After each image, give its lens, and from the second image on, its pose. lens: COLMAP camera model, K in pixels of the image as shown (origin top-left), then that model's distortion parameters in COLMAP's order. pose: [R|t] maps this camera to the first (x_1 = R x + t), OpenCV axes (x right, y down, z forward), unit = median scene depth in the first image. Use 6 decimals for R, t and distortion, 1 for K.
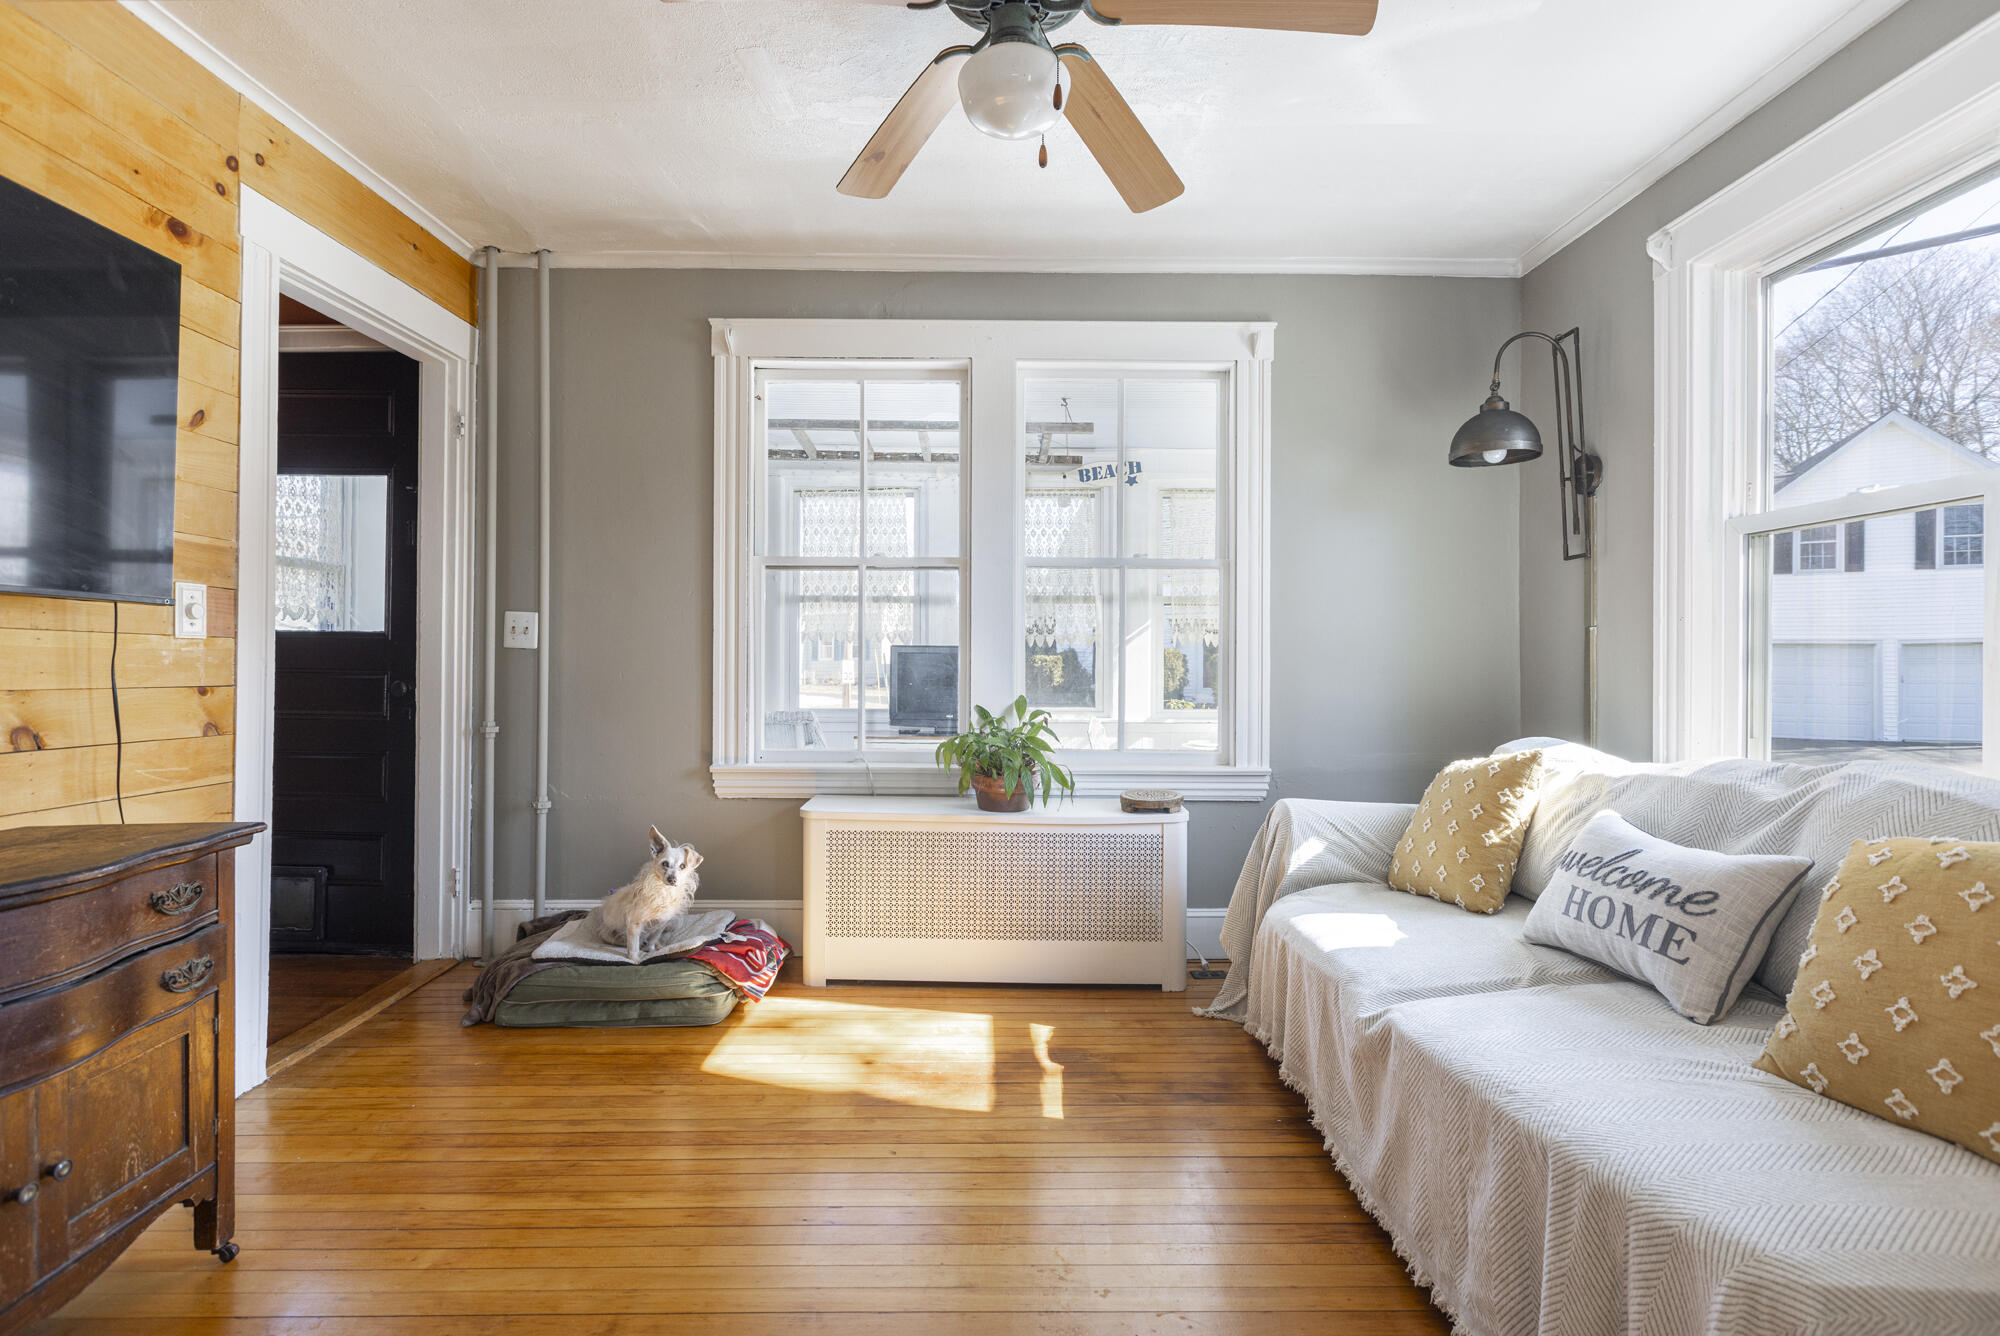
lens RADIAL K [[931.2, 0, 977.3], [0, 931.2, 652.8], [0, 0, 1]] dist [0.002825, 0.000433]
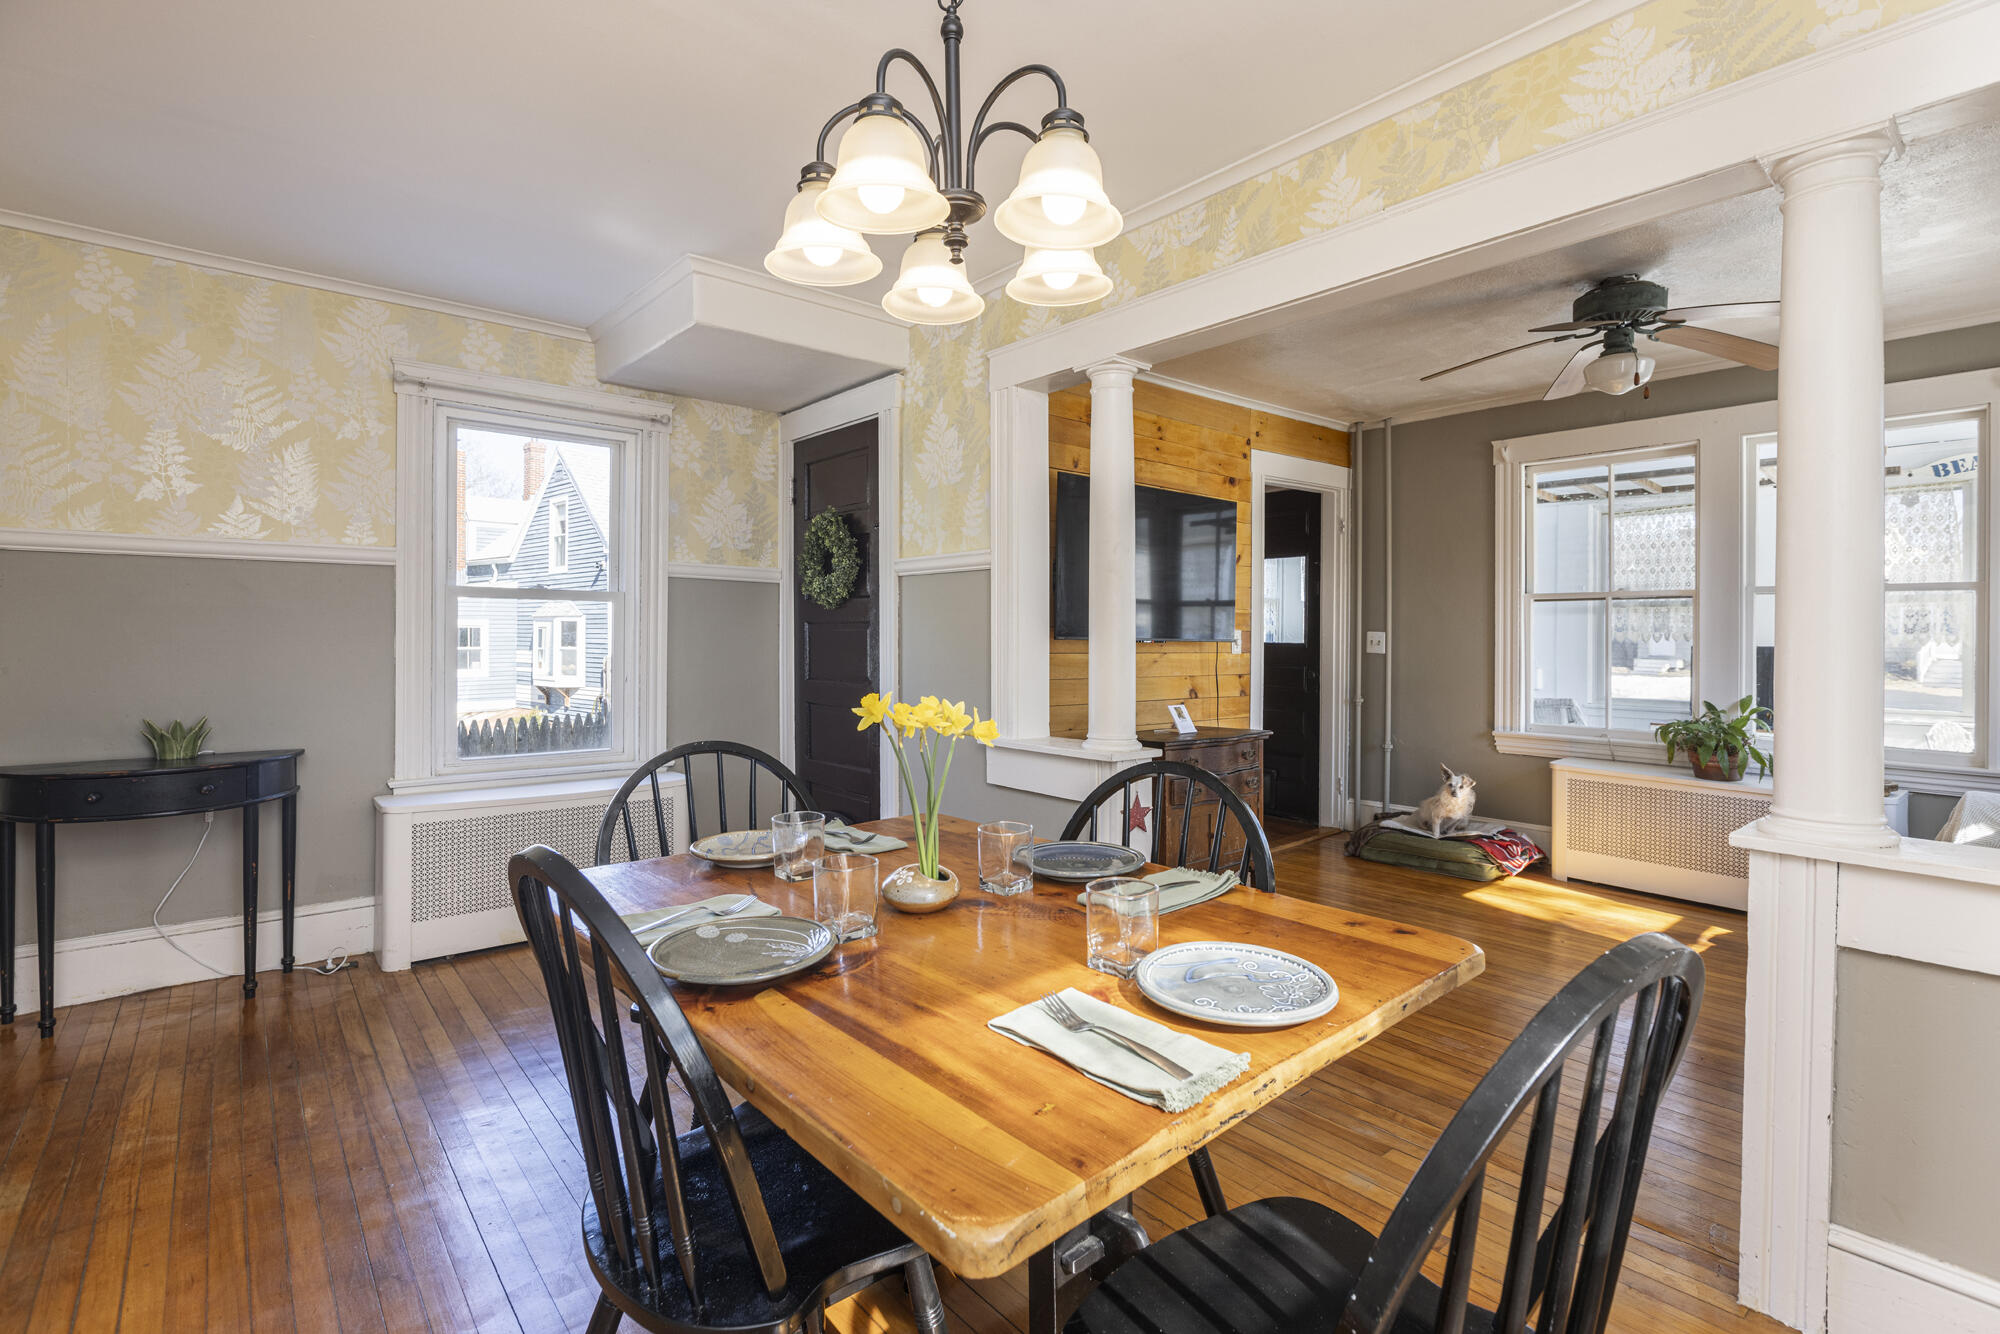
lens RADIAL K [[928.6, 0, 1012.4], [0, 928.6, 641.5], [0, 0, 1]] dist [-0.000551, -0.000045]
pose [[0.661826, 0.003716, -0.749649, 0.372926], [0.005044, 0.999943, 0.009410, -0.049875], [0.749641, -0.010009, 0.661769, -0.673888]]
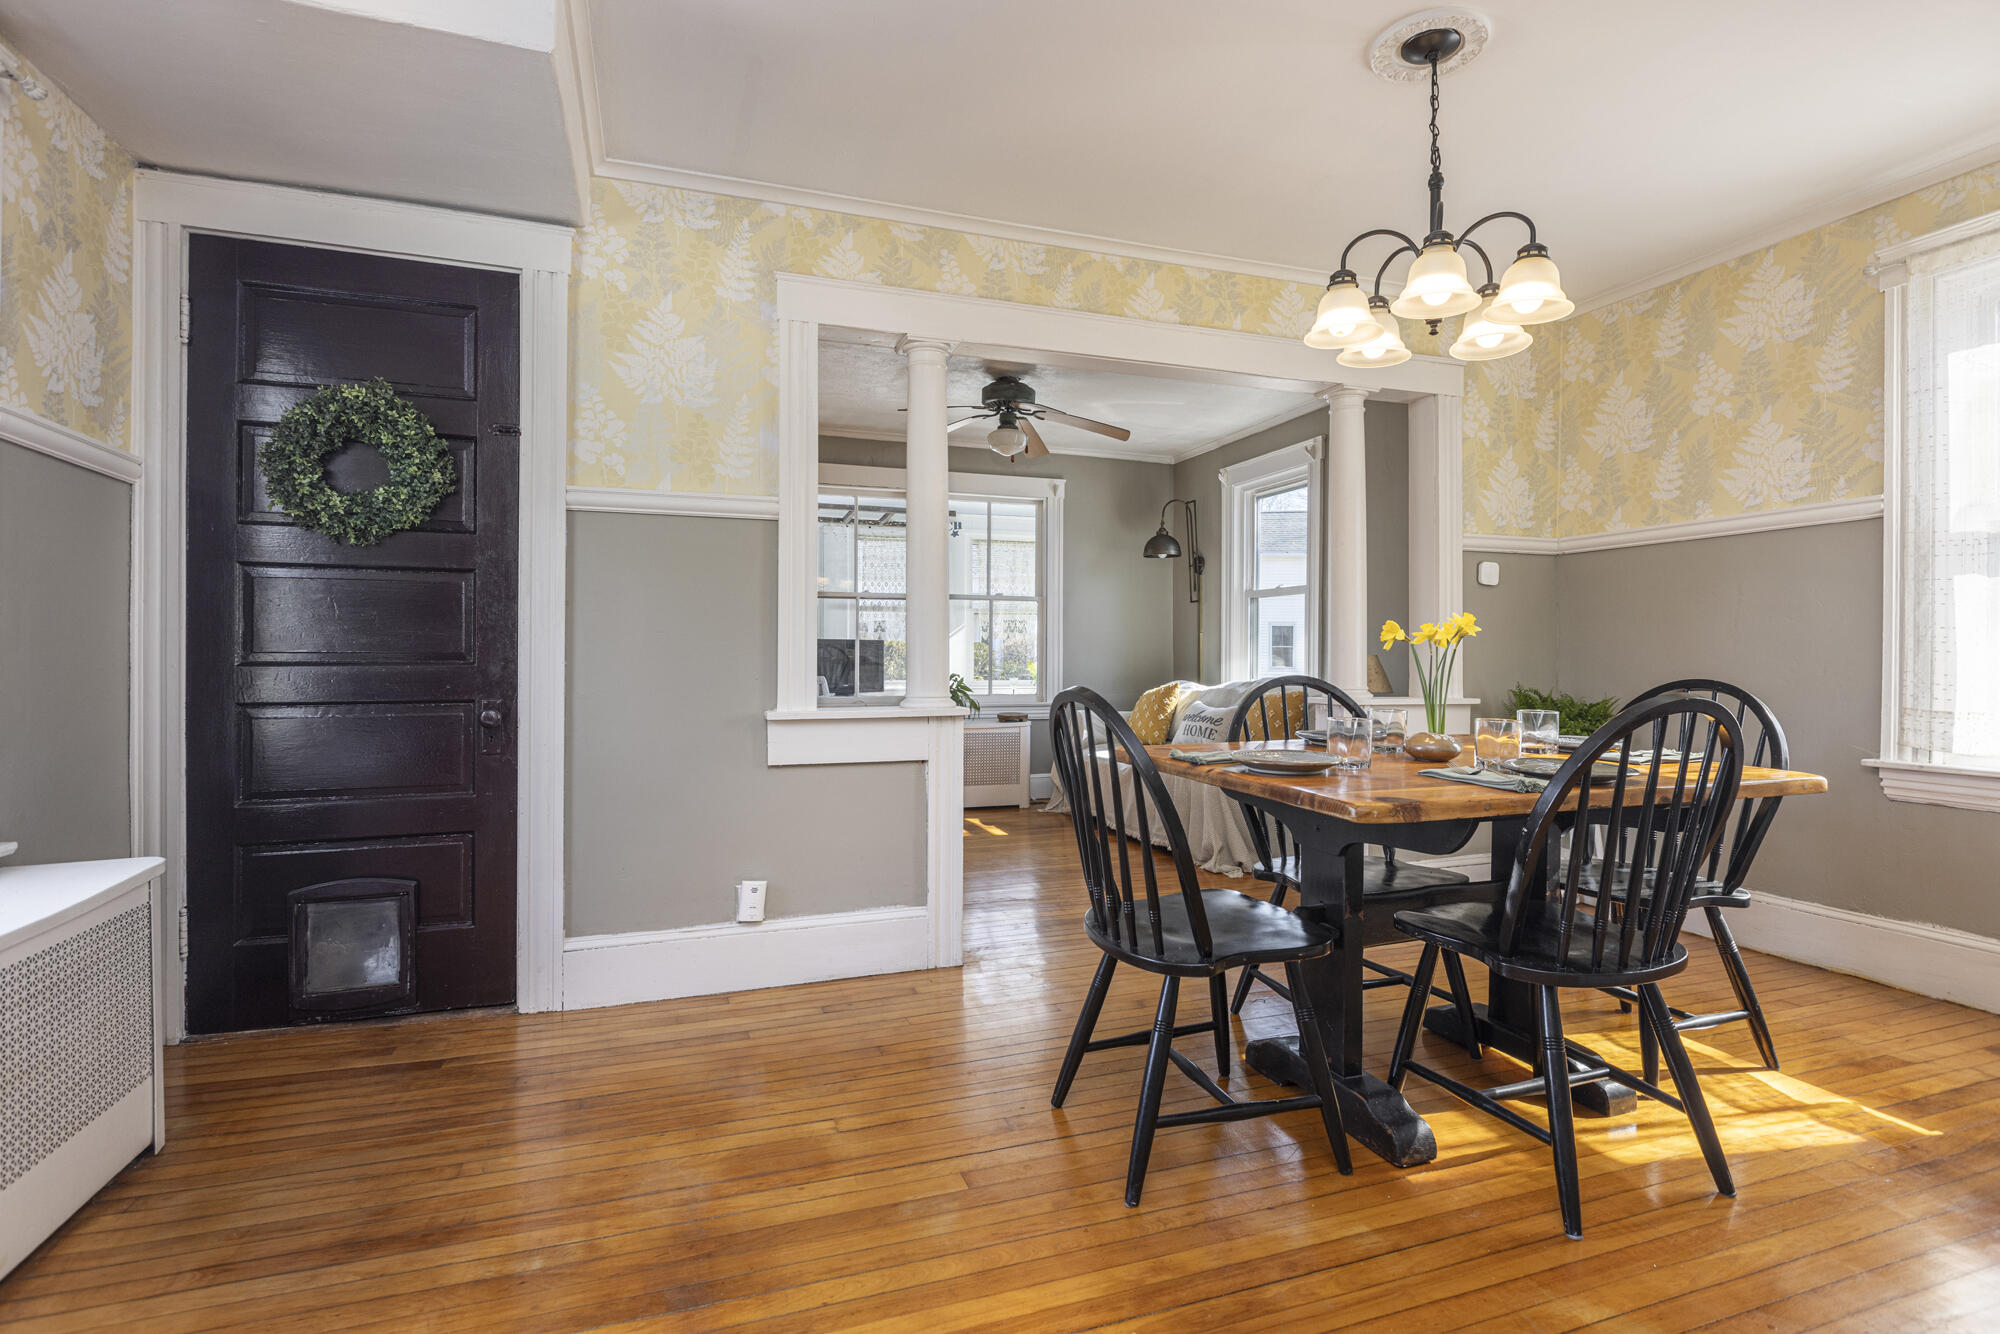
lens RADIAL K [[928.6, 0, 1012.4], [0, 928.6, 641.5], [0, 0, 1]] dist [-0.000551, -0.000045]
pose [[0.940210, 0.000773, 0.340594, -0.521334], [0.000424, 0.999994, -0.003439, 0.000351], [-0.340594, 0.003377, 0.940204, -0.933802]]
